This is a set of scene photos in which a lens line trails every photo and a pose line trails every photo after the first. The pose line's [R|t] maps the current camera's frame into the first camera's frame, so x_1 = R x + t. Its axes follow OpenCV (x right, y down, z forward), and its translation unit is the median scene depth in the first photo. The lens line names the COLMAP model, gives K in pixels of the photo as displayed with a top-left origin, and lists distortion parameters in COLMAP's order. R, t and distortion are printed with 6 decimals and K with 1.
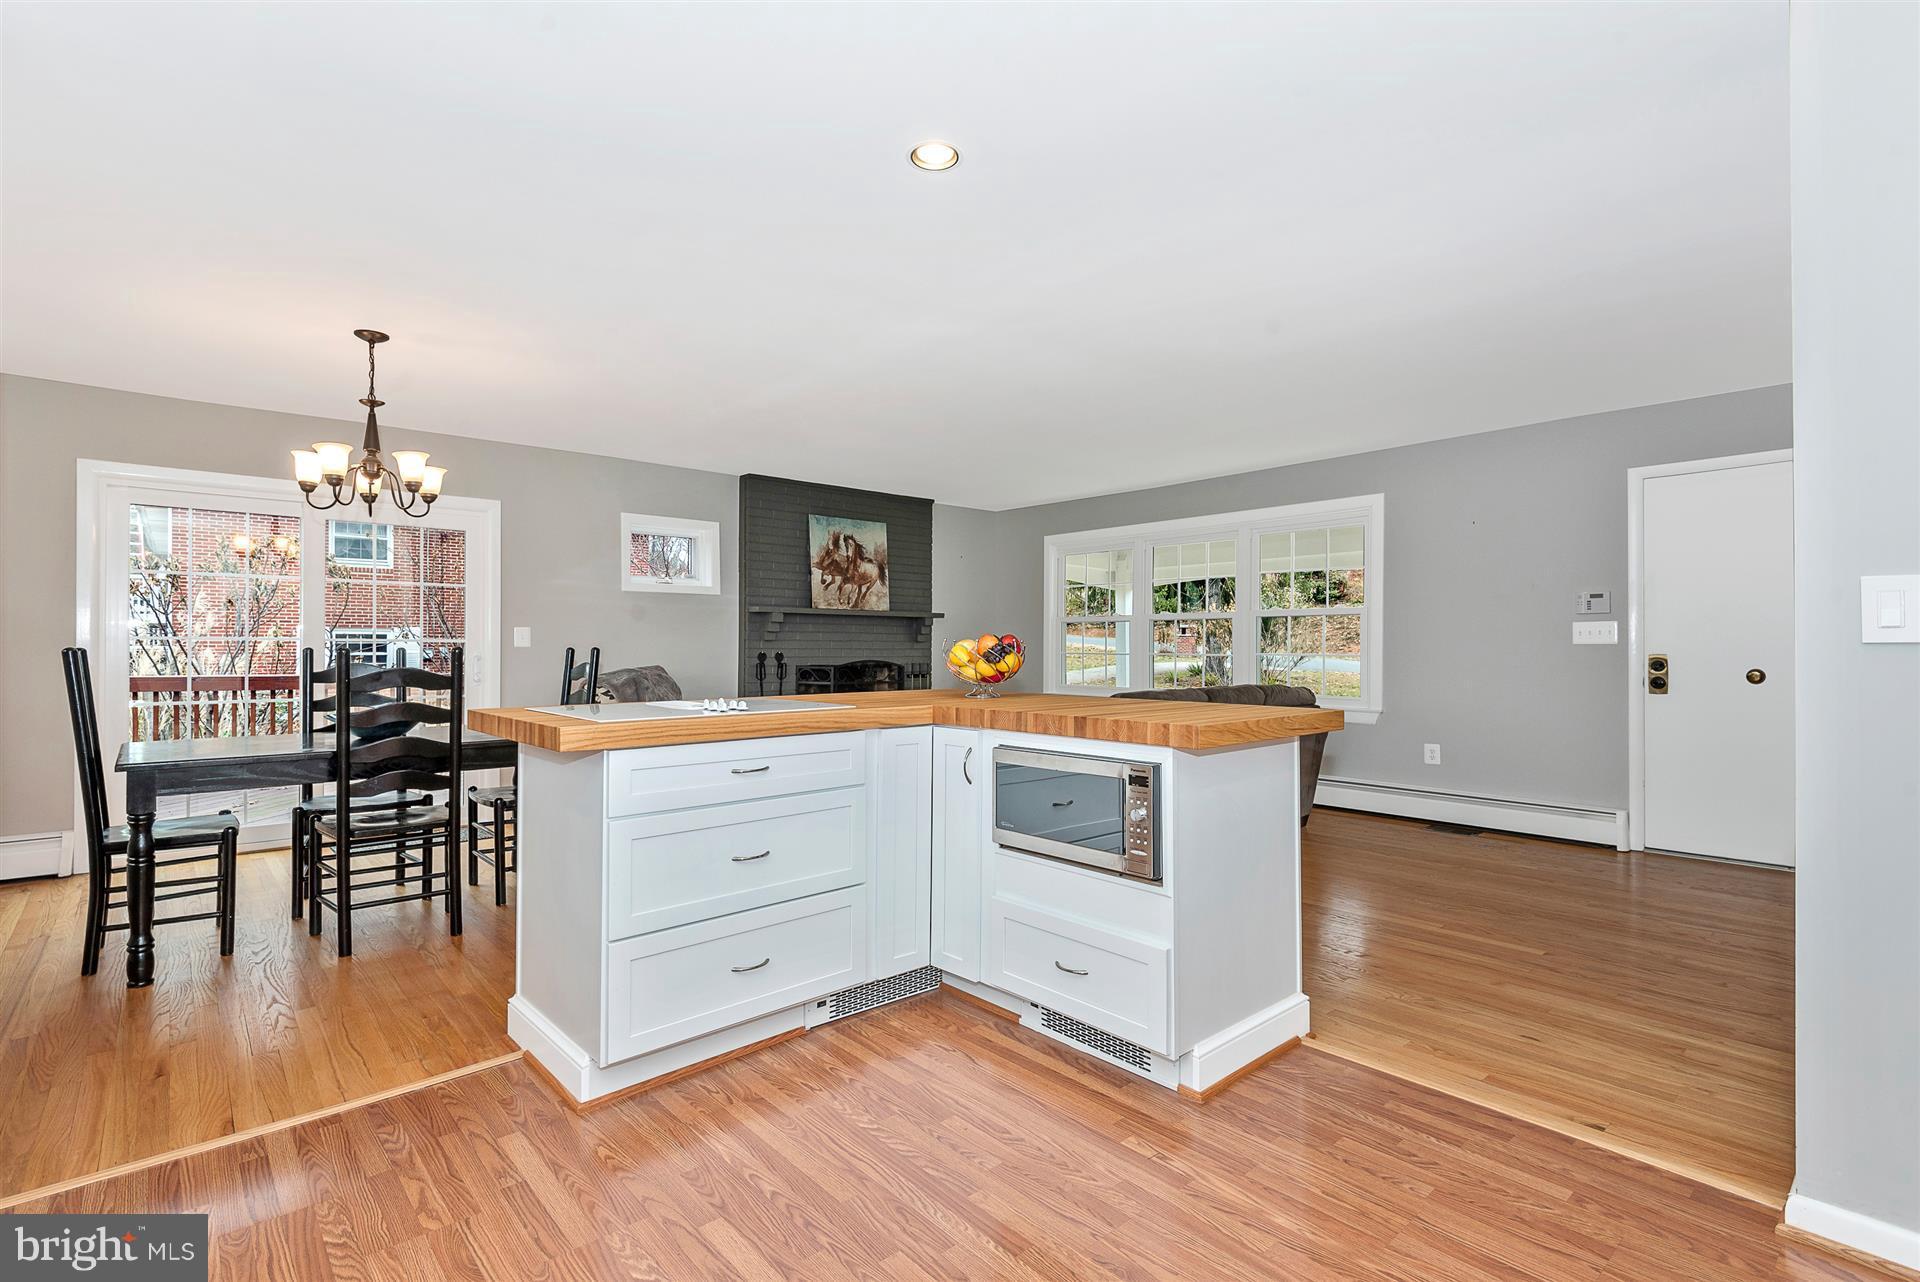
lens RADIAL K [[888.2, 0, 946.7], [0, 888.2, 638.3], [0, 0, 1]] dist [0.021761, -0.015325]
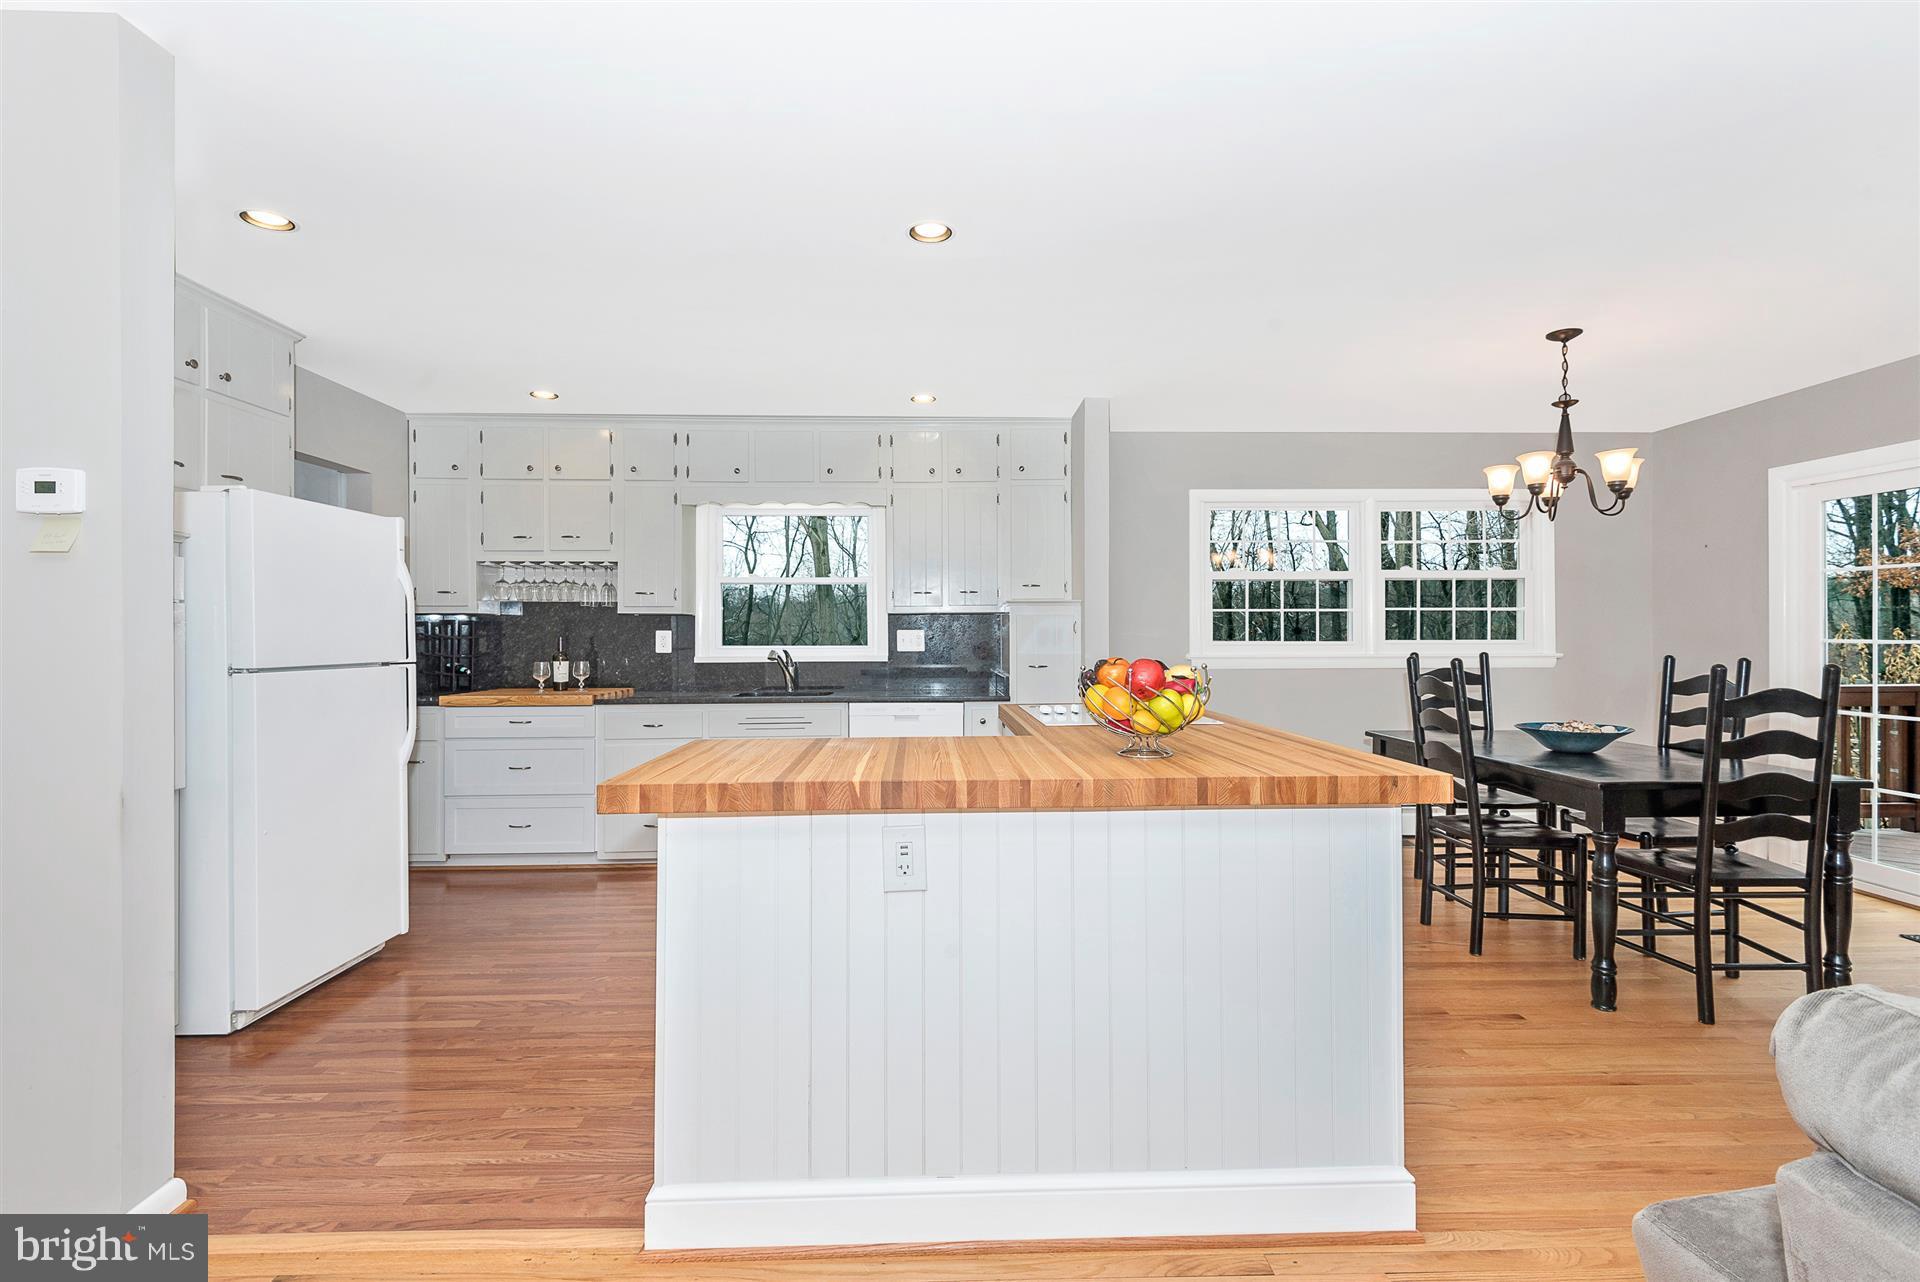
lens RADIAL K [[888.2, 0, 945.3], [0, 888.2, 637.4], [0, 0, 1]] dist [0.021761, -0.015325]
pose [[-0.643026, 0.005839, -0.765822, 0.855246], [0.013137, 0.999908, -0.003406, -0.025303], [0.765731, -0.012251, -0.643044, 1.779260]]
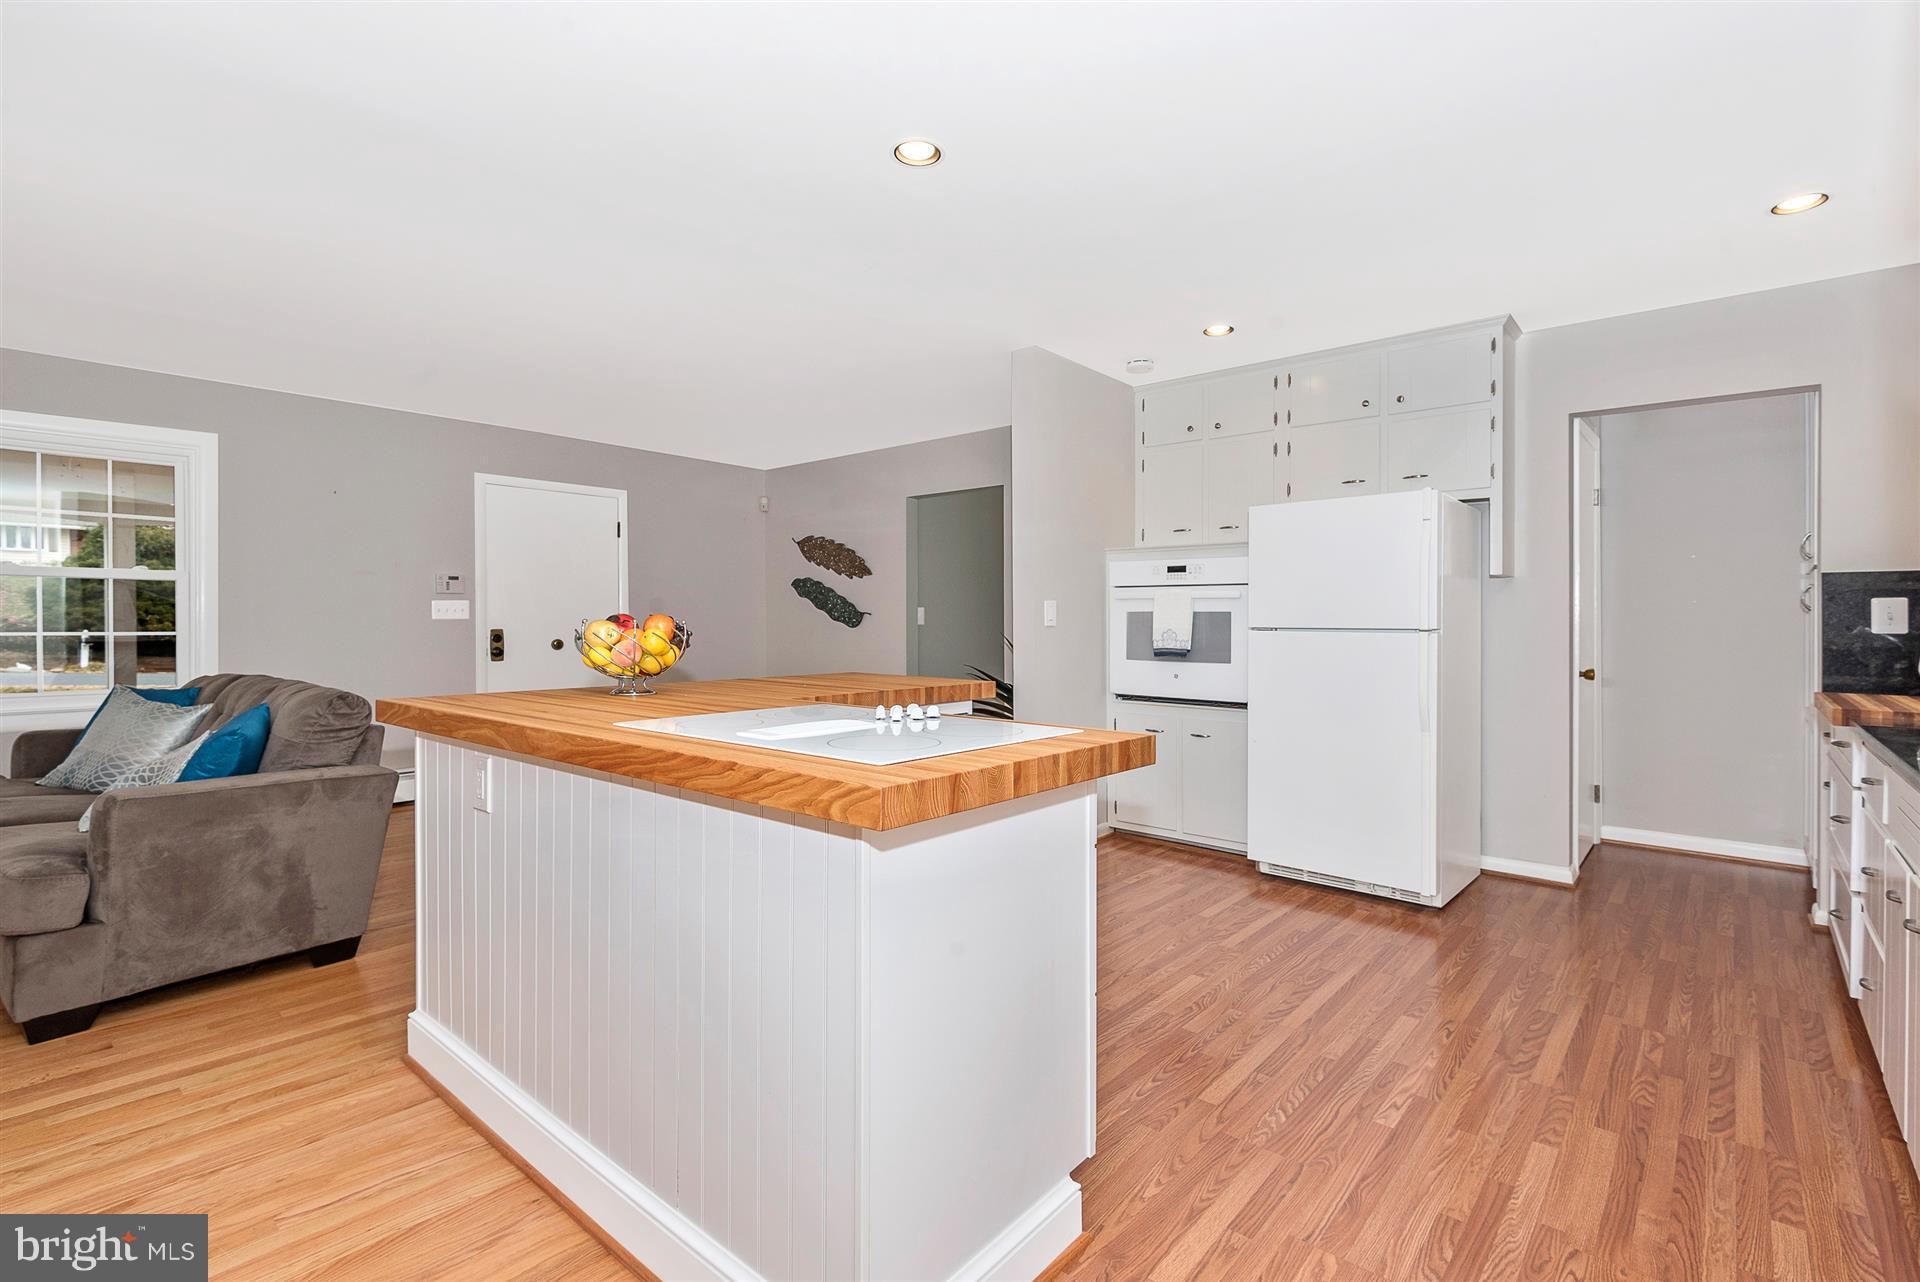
lens RADIAL K [[888.2, 0, 952.2], [0, 888.2, 612.7], [0, 0, 1]] dist [0.021761, -0.015325]
pose [[-0.123333, 0.006298, 0.992345, -1.078595], [-0.014047, 0.999869, -0.008092, -0.005713], [-0.992266, -0.014938, -0.123228, 1.123292]]
